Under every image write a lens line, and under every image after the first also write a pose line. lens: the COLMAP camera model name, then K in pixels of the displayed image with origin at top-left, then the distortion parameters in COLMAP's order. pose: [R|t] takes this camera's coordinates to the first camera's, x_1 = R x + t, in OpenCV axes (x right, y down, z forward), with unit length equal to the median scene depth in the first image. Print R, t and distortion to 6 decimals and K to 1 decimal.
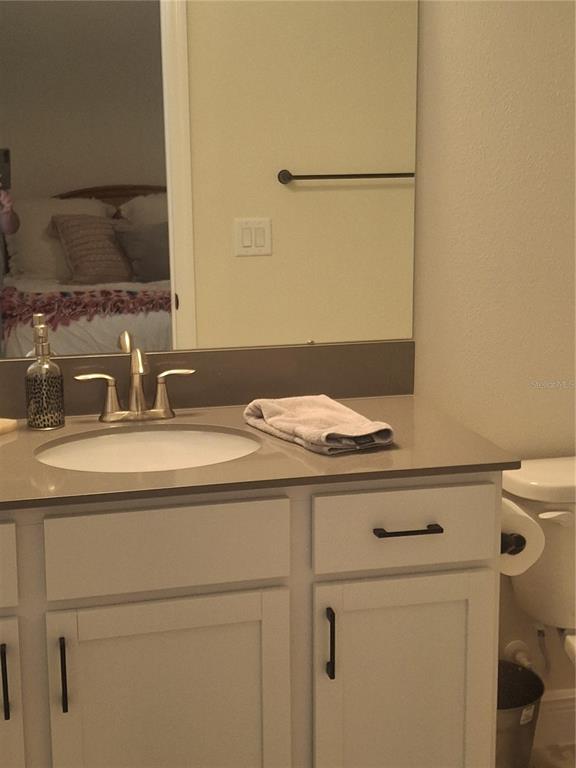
lens RADIAL K [[1168.5, 0, 288.0], [0, 1168.5, 384.0], [0, 0, 1]] dist [0.339934, -1.025794]
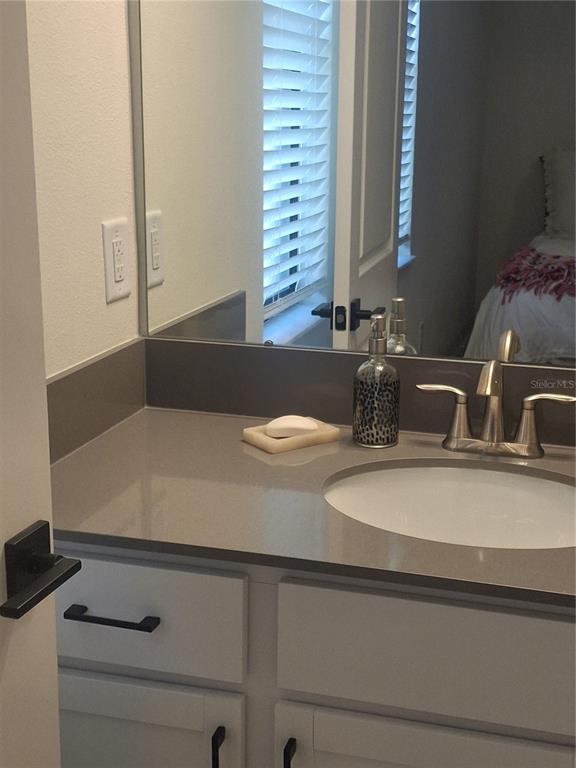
lens RADIAL K [[1138.9, 0, 288.0], [0, 1138.9, 384.0], [0, 0, 1]] dist [0.329229, -1.127529]
pose [[0.869211, 0.142960, -0.473322, 0.102358], [-0.121133, 0.989686, 0.076470, -0.053971], [0.479373, -0.009134, 0.877564, 0.294021]]
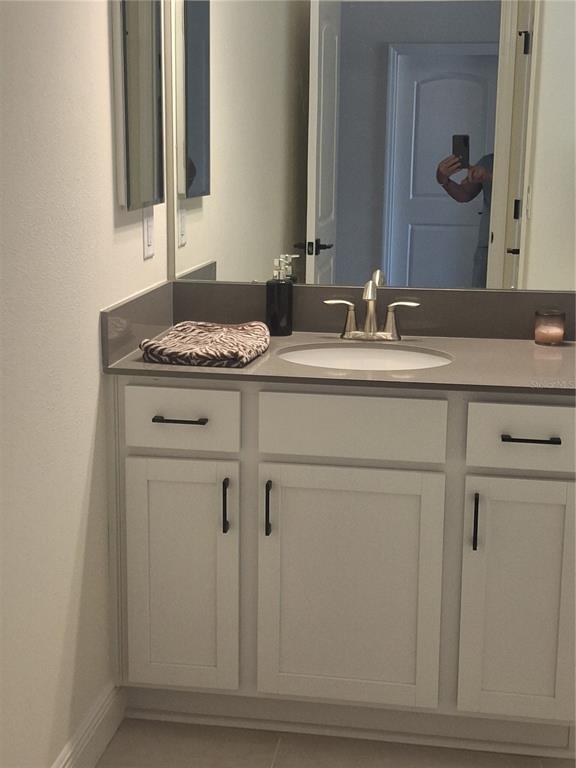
lens RADIAL K [[1168.5, 0, 288.0], [0, 1168.5, 384.0], [0, 0, 1]] dist [0.339934, -1.025794]
pose [[0.924851, 0.099435, -0.367101, 0.254578], [-0.098063, 0.994927, 0.022437, 0.058358], [0.367469, 0.015248, 0.929911, -0.188087]]
